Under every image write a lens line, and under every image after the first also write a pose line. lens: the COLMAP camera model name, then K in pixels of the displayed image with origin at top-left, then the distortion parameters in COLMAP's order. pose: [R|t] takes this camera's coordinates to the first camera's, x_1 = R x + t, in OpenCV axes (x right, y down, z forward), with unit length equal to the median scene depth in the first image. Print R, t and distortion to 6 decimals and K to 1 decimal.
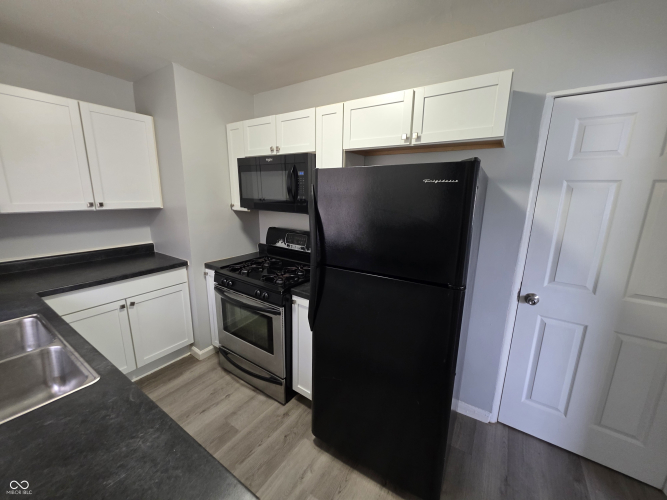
lens RADIAL K [[267.7, 0, 331.2], [0, 267.7, 248.9], [0, 0, 1]] dist [0.000269, -0.000158]
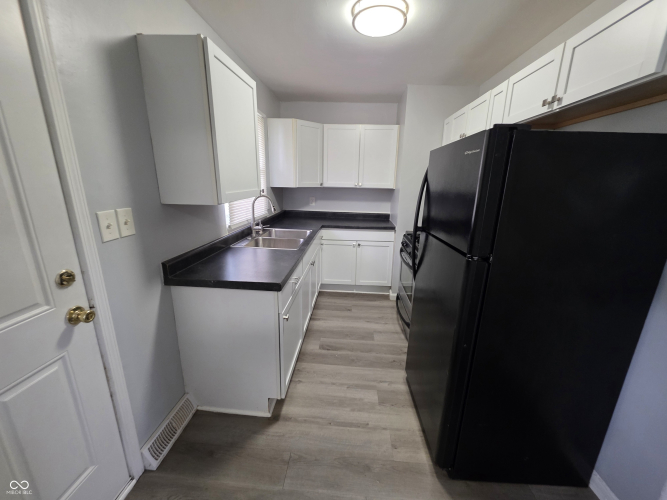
lens RADIAL K [[267.7, 0, 336.5], [0, 267.7, 249.6], [0, 0, 1]] dist [0.000269, -0.000158]
pose [[0.497774, 0.209192, -0.841700, 0.595374], [-0.186609, 0.973579, 0.131610, 0.040904], [0.846993, 0.091557, 0.523660, 0.018439]]
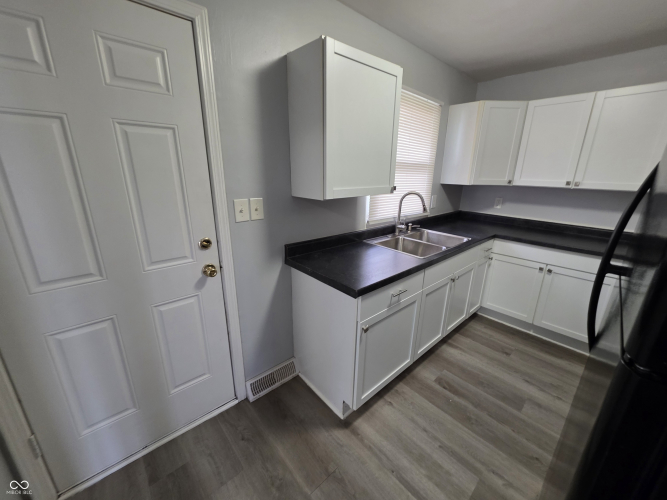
lens RADIAL K [[267.7, 0, 337.9], [0, 267.7, 248.5], [0, 0, 1]] dist [0.000269, -0.000158]
pose [[-0.242747, 0.248818, -0.937637, 0.535677], [-0.220070, 0.927223, 0.303029, -0.032213], [0.944798, 0.279905, -0.170323, 0.315754]]
